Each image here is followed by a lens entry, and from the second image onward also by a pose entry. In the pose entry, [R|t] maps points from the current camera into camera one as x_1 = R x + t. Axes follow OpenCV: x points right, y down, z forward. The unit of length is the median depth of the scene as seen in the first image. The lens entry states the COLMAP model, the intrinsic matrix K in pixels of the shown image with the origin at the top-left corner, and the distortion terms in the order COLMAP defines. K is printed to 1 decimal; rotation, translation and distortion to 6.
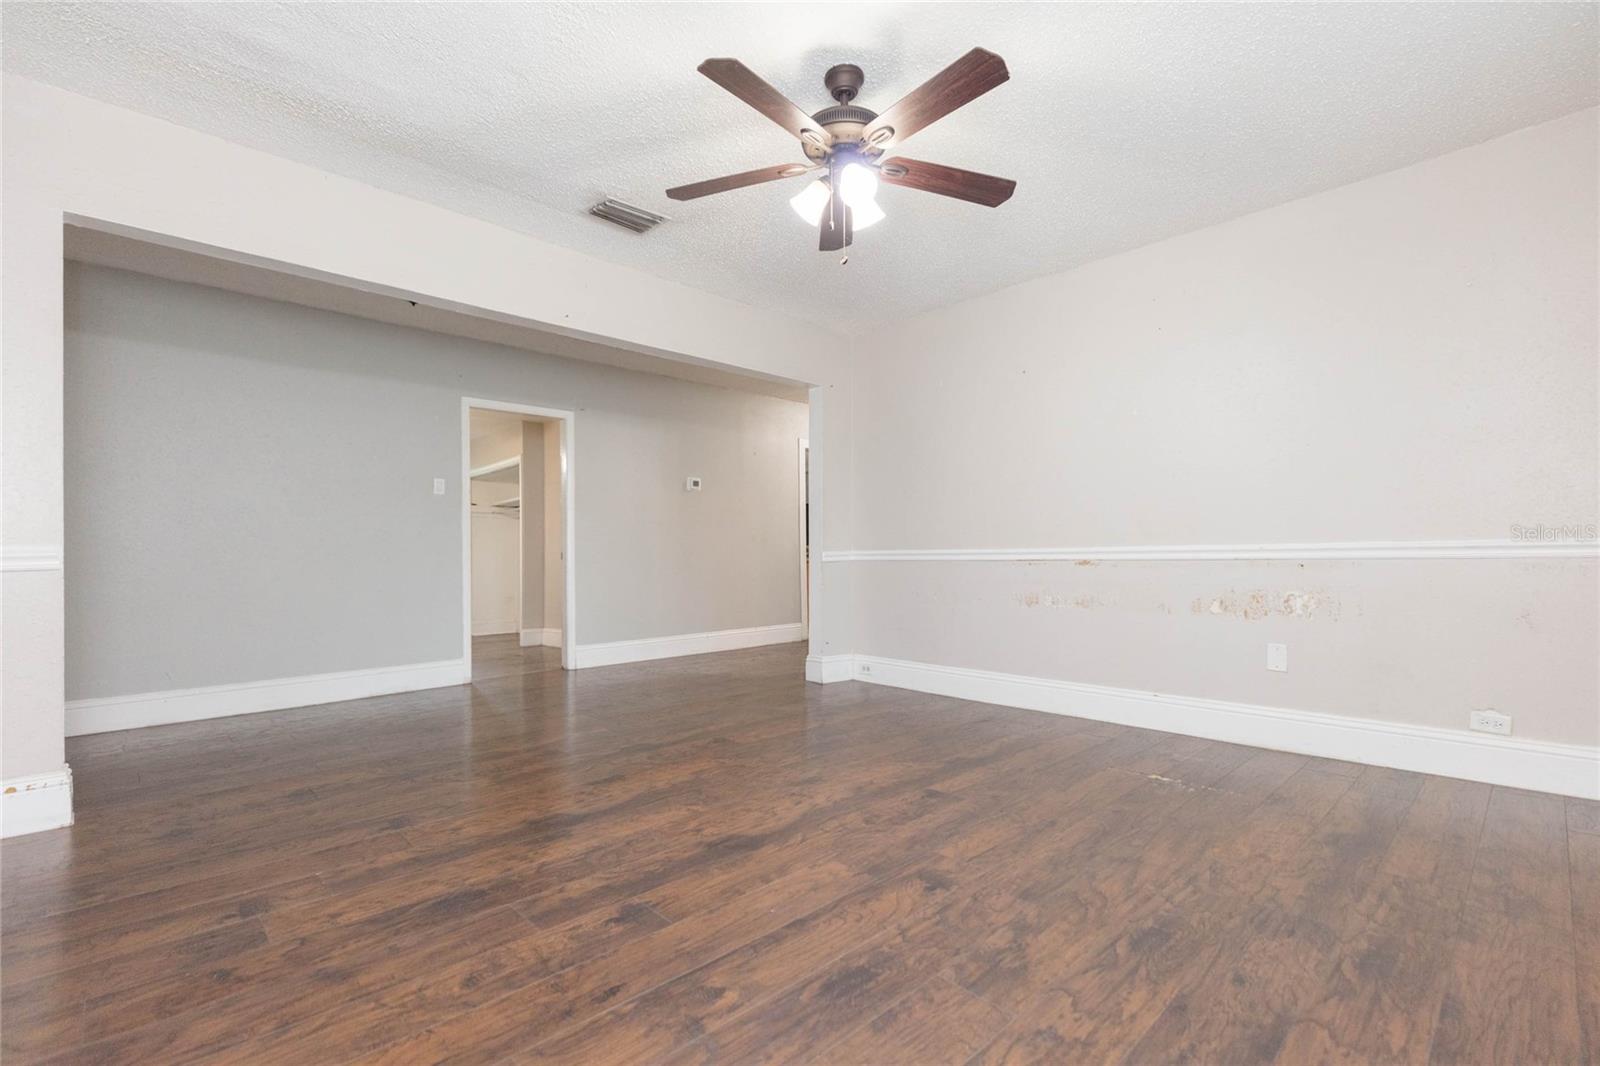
lens RADIAL K [[715.8, 0, 798.3], [0, 715.8, 545.3], [0, 0, 1]] dist [0.004273, 0.000622]
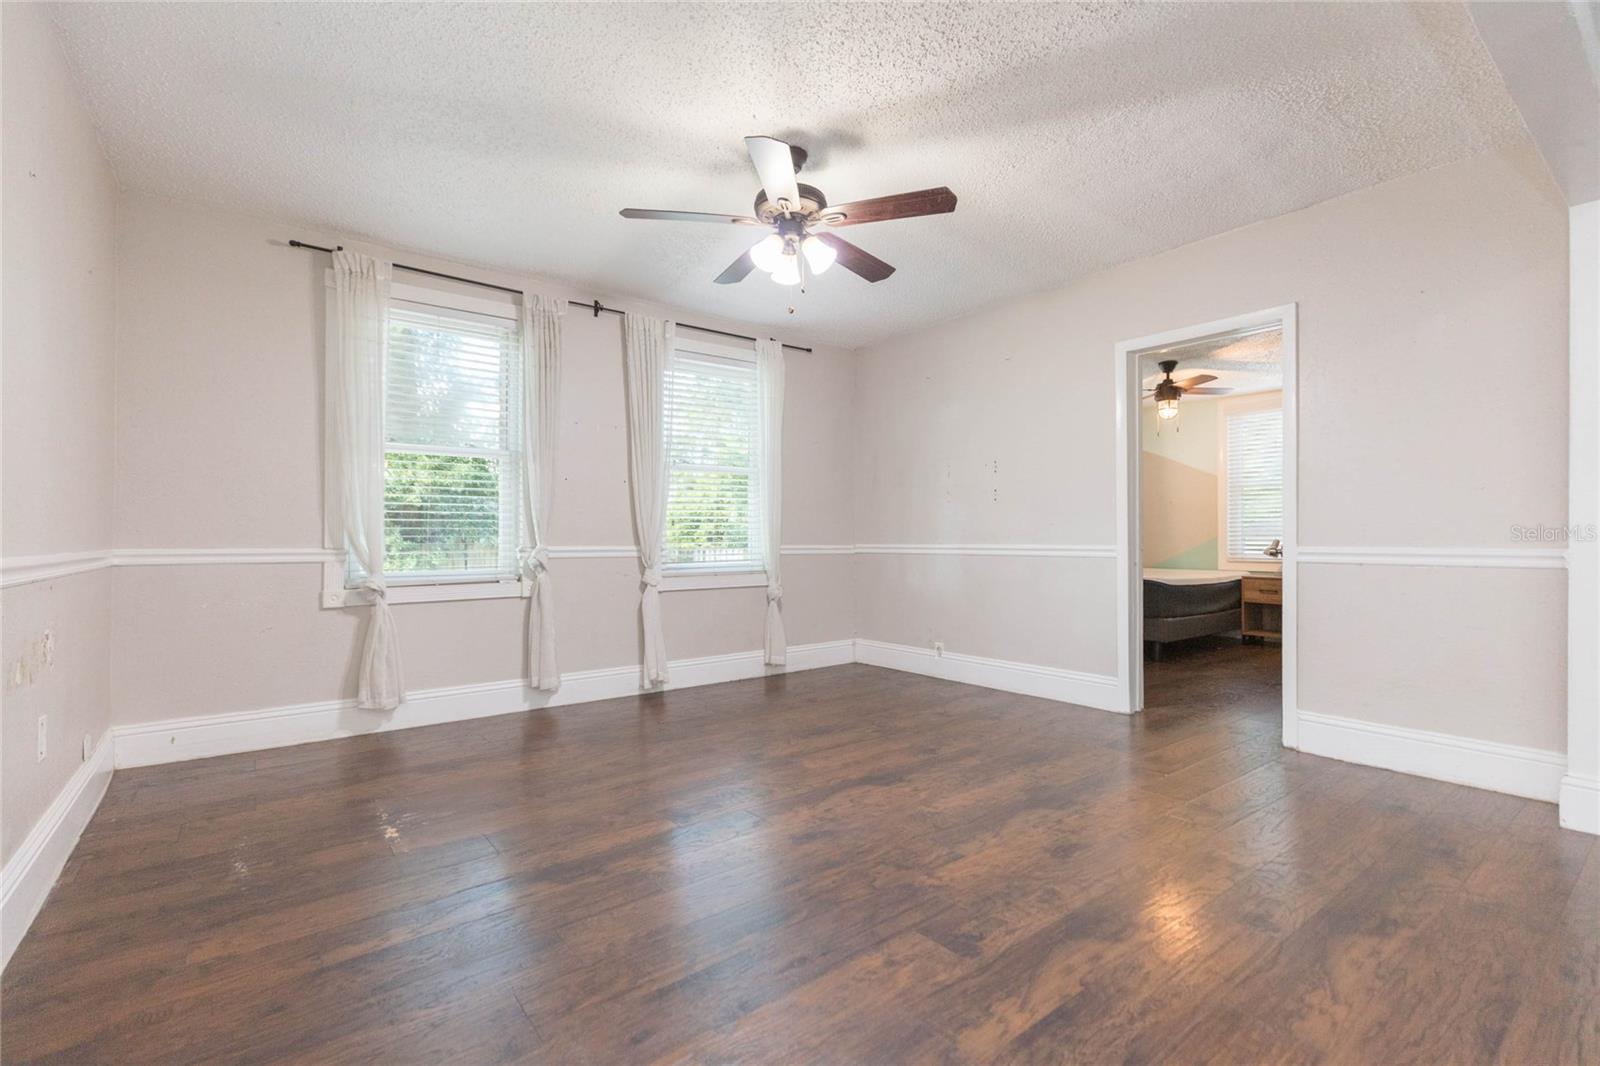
lens RADIAL K [[715.8, 0, 789.7], [0, 715.8, 540.6], [0, 0, 1]] dist [0.004273, 0.000622]
pose [[-0.993441, 0.009147, 0.113975, -0.070027], [0.007368, 0.999844, -0.016022, -0.000492], [-0.114104, -0.015077, -0.993354, 2.194904]]
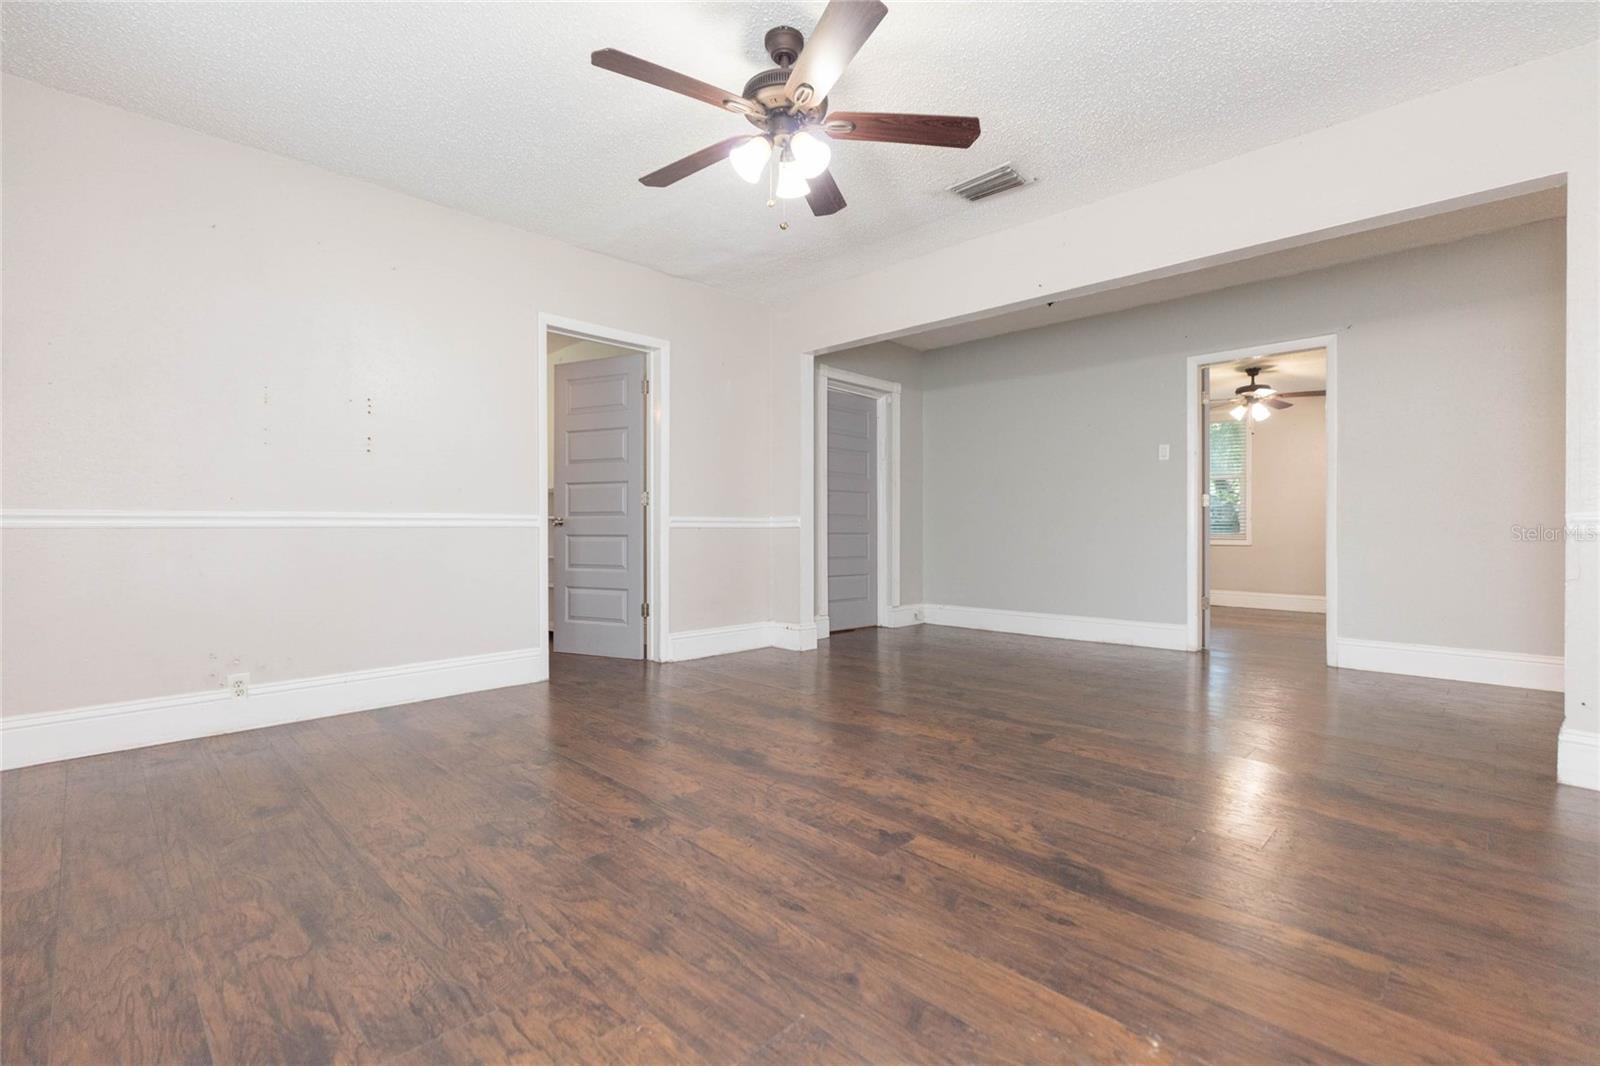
lens RADIAL K [[715.8, 0, 828.6], [0, 715.8, 518.6], [0, 0, 1]] dist [0.004273, 0.000622]
pose [[0.044917, -0.000855, -0.998990, 1.074140], [0.014850, 0.999890, -0.000188, 0.010978], [0.998880, -0.014826, 0.044925, 1.027948]]
